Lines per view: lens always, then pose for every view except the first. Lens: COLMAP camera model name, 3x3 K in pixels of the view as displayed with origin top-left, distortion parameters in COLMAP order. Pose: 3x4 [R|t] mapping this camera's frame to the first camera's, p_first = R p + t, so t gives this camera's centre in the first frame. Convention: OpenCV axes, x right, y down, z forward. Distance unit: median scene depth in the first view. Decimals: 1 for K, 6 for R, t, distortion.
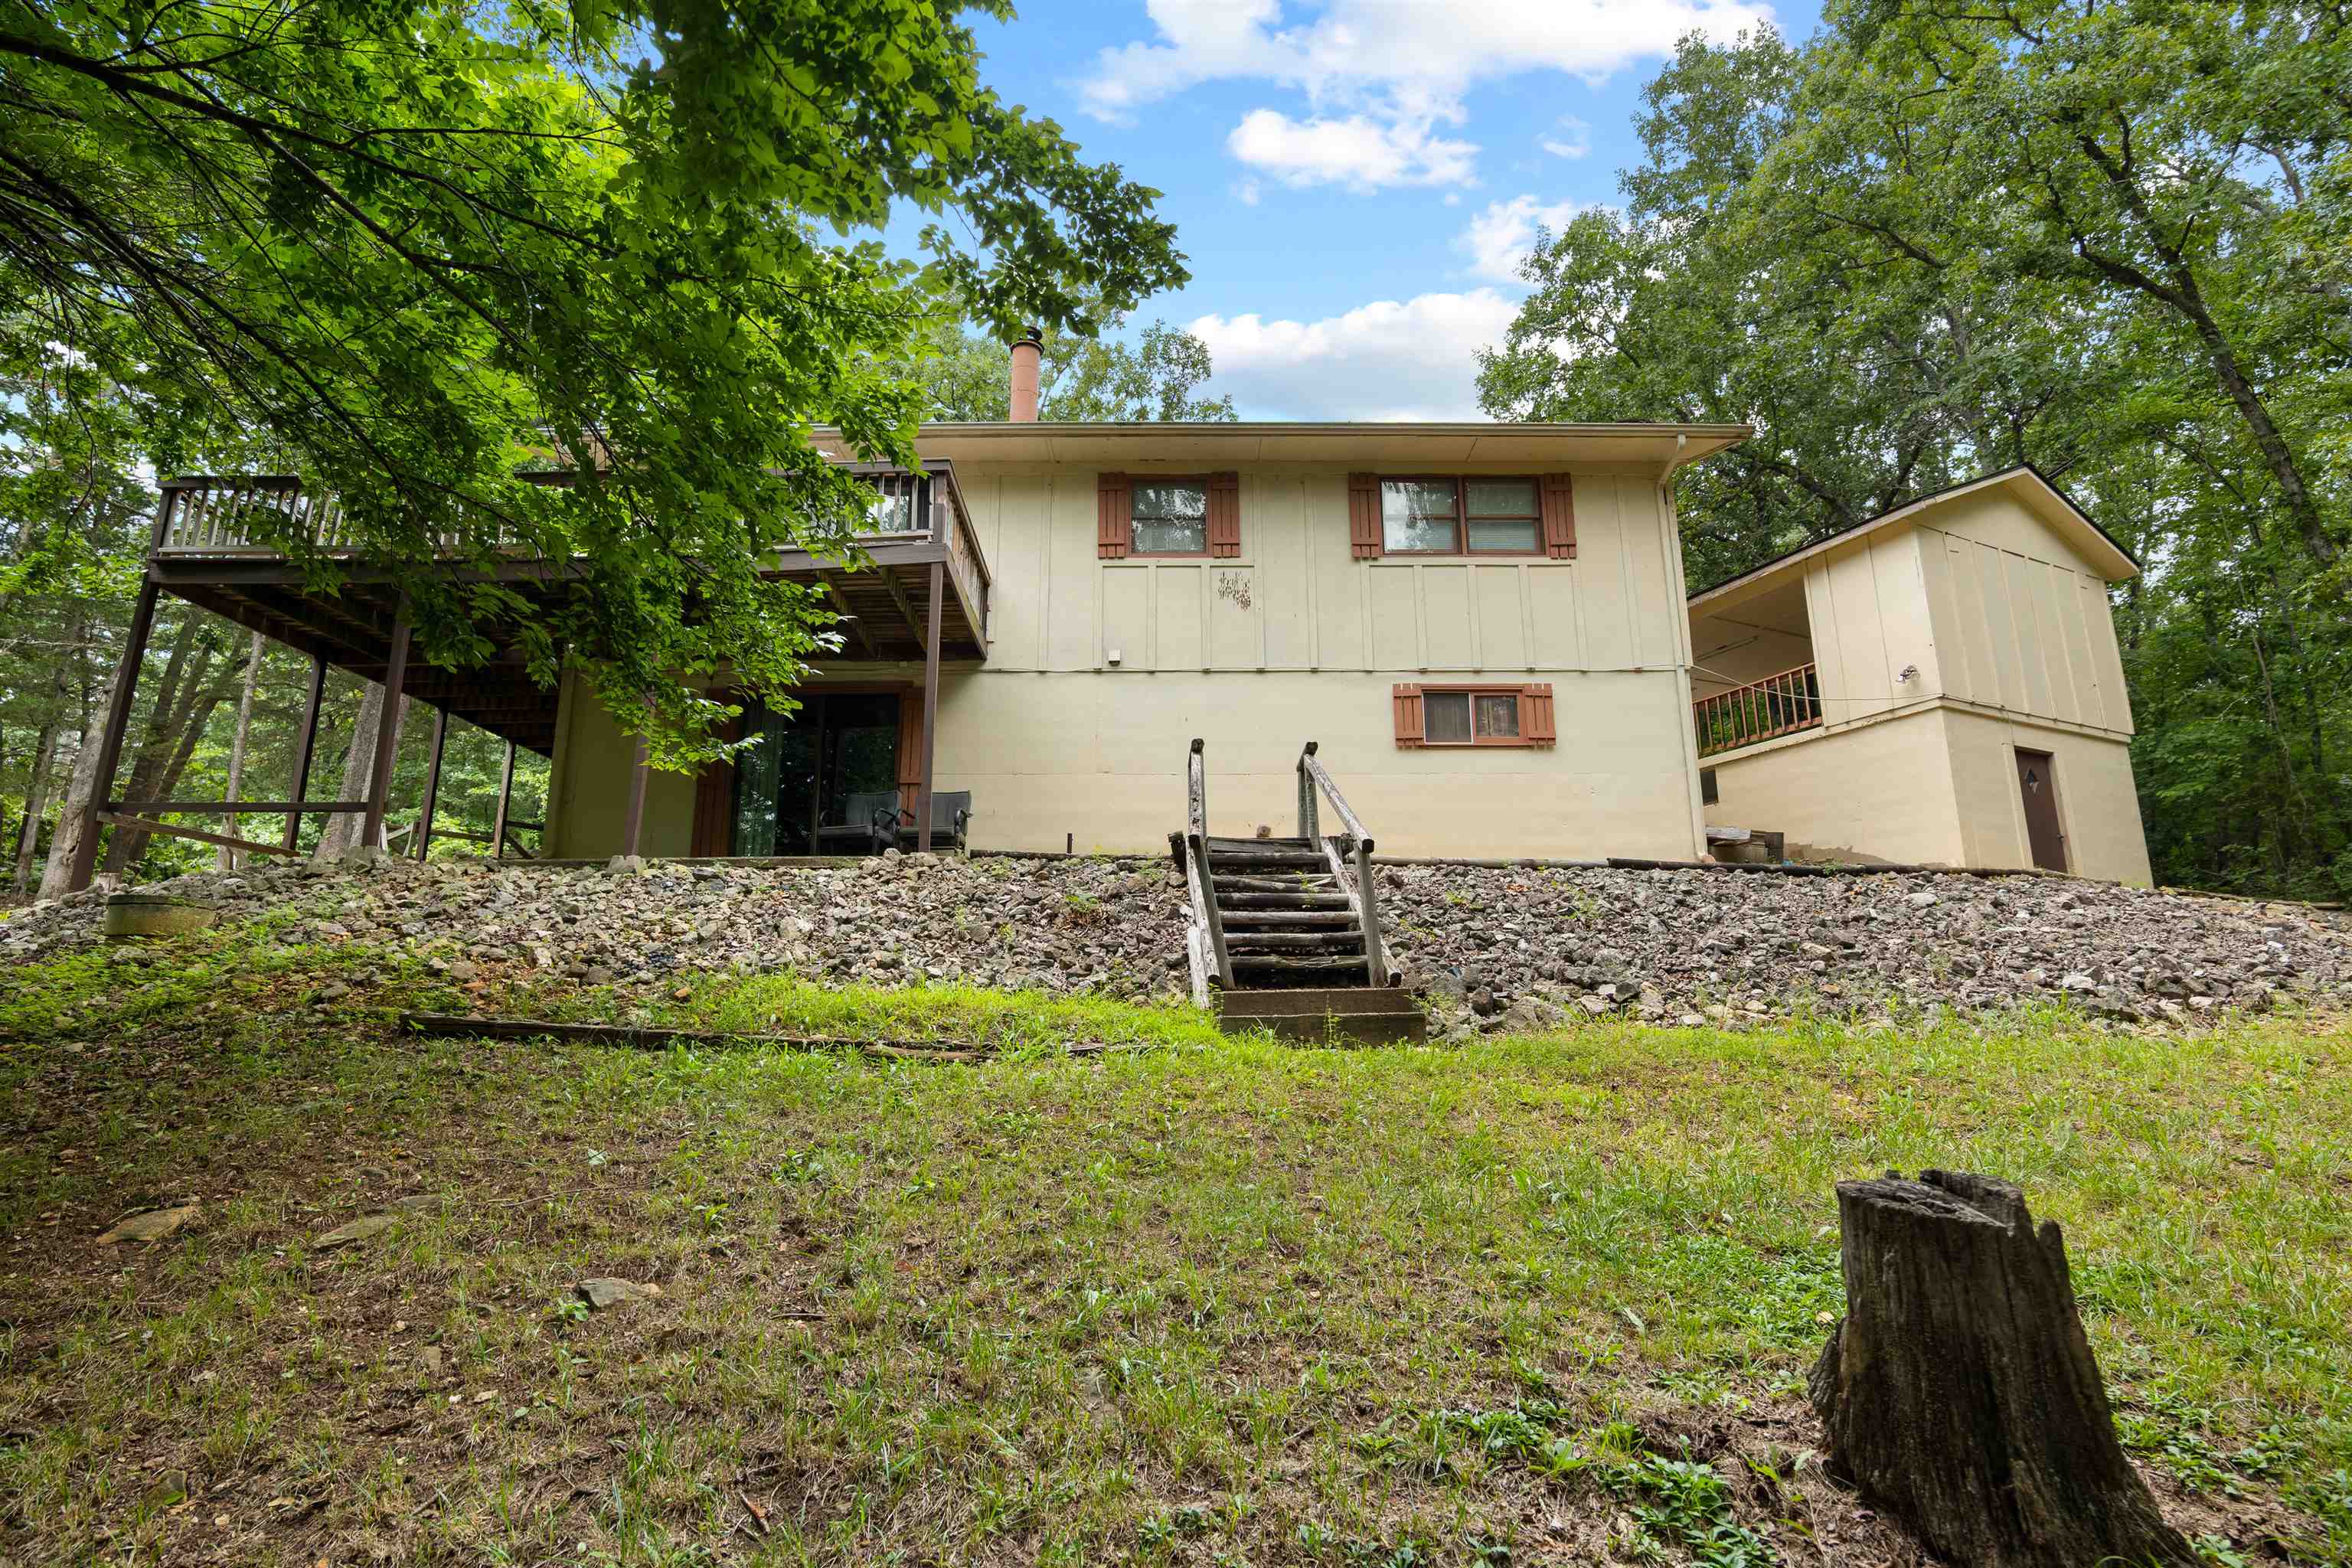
lens RADIAL K [[1100.5, 0, 1178.1], [0, 1100.5, 789.7], [0, 0, 1]] dist [-0.024229, 0.004806]
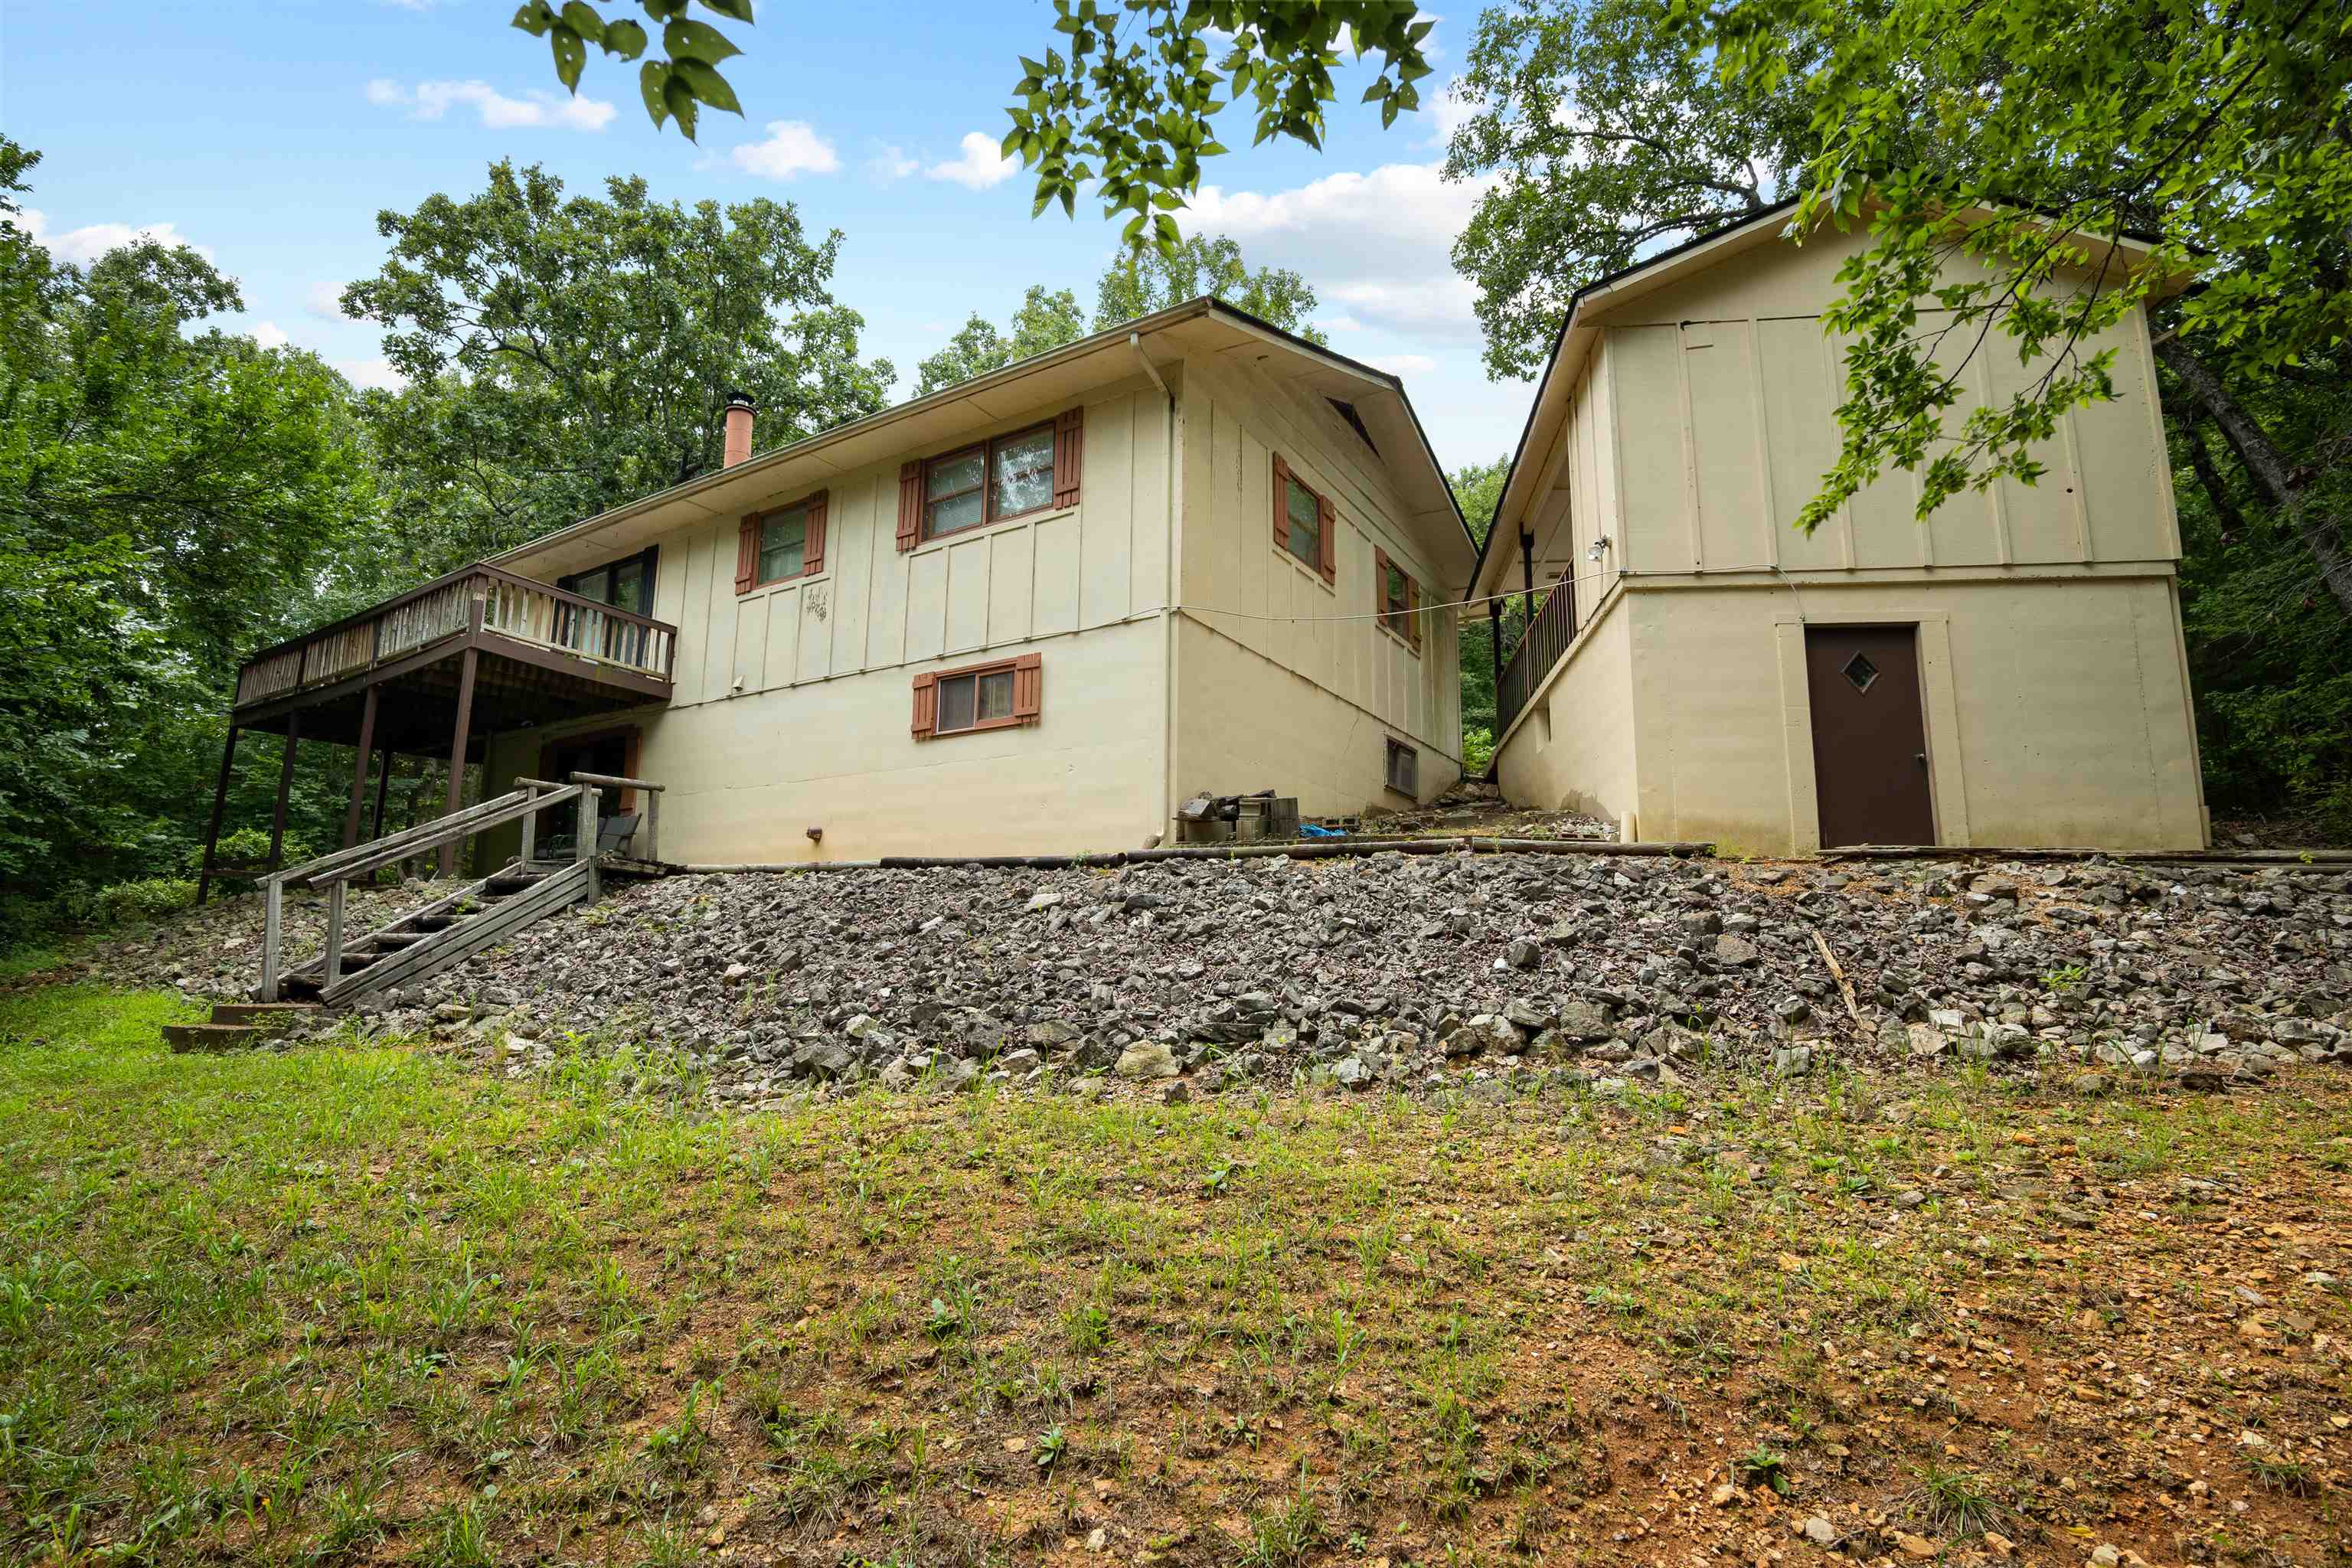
lens RADIAL K [[1100.5, 0, 1172.5], [0, 1100.5, 782.8], [0, 0, 1]] dist [-0.024229, 0.004806]
pose [[0.842258, -0.076159, -0.533667, 0.902986], [0.095919, 0.995345, 0.009338, 0.011932], [0.530472, -0.059054, 0.845643, 0.287776]]
